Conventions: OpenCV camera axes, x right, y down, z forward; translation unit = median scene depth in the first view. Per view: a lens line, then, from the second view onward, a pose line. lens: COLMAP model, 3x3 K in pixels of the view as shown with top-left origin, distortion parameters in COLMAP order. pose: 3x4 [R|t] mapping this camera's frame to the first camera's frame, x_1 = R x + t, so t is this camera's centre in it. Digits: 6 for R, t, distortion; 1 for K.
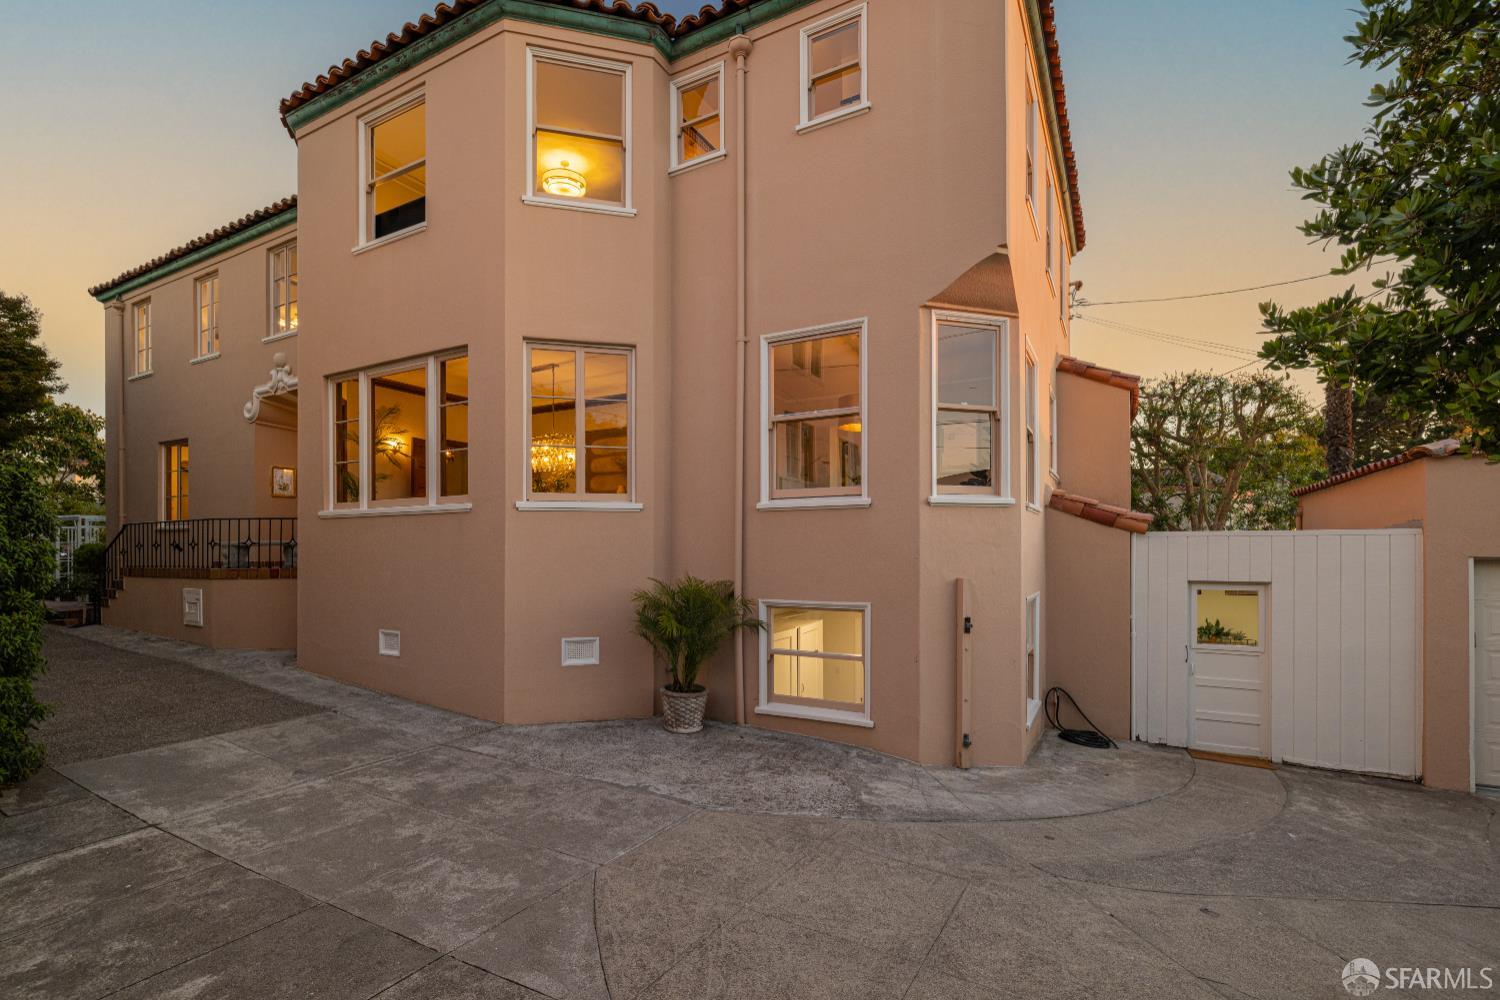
lens RADIAL K [[709.0, 0, 723.9], [0, 709.0, 544.4], [0, 0, 1]] dist [-0.016287, 0.001854]
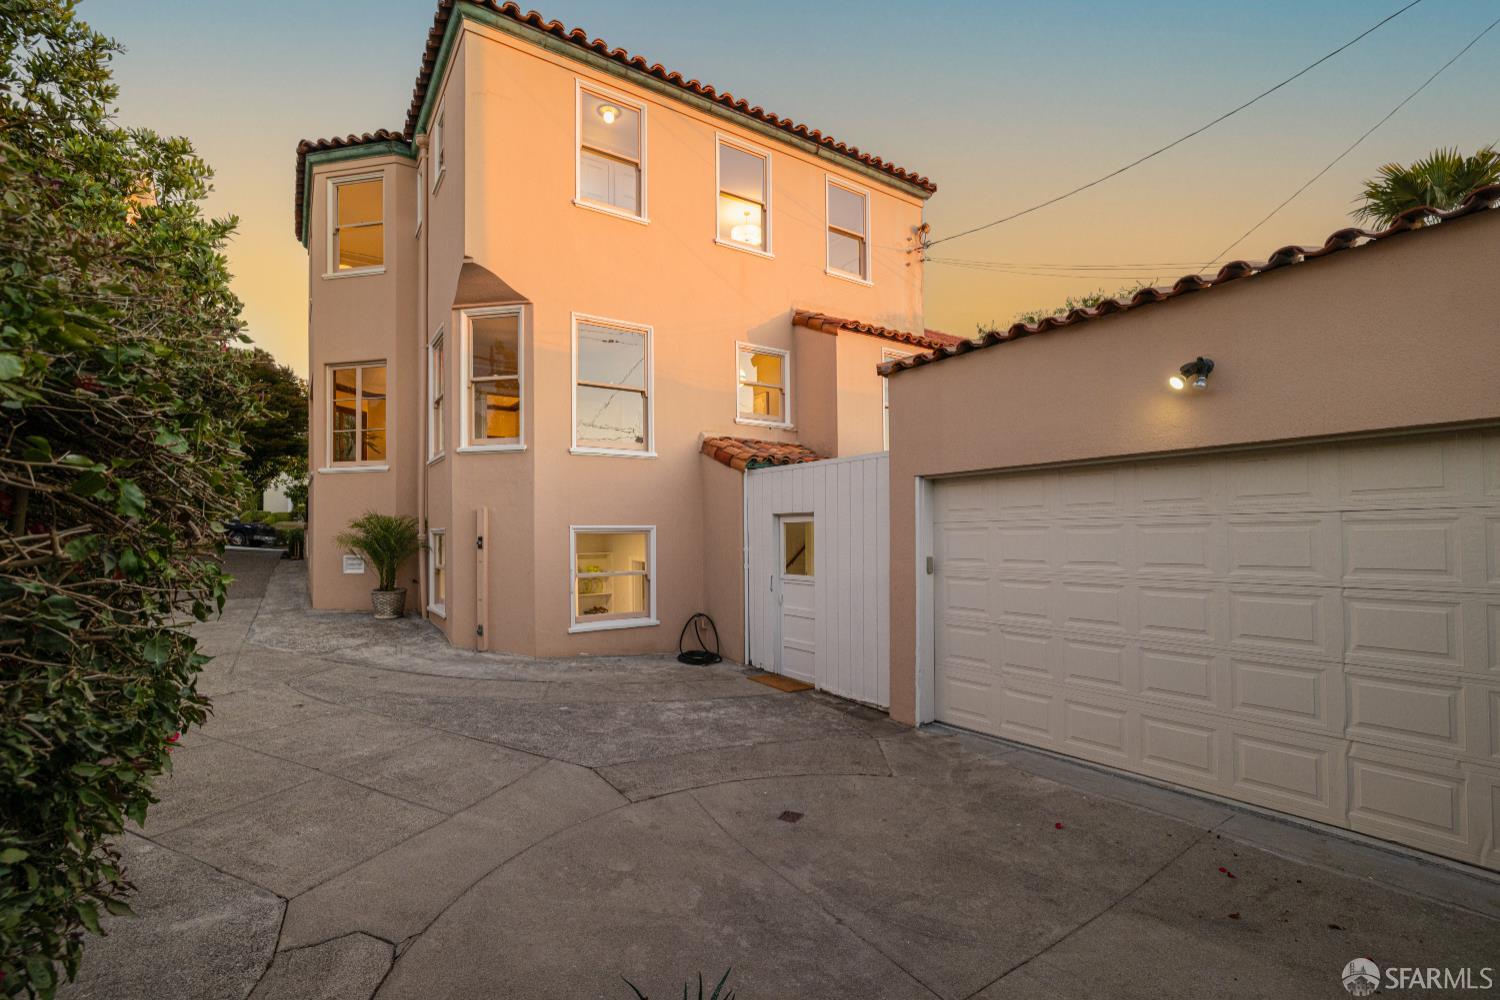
lens RADIAL K [[709.0, 0, 771.8], [0, 709.0, 559.7], [0, 0, 1]] dist [-0.016287, 0.001854]
pose [[0.889778, 0.010281, -0.456278, 1.288333], [0.008751, 0.999178, 0.039579, 0.087335], [0.456310, -0.039210, 0.888957, 0.066390]]
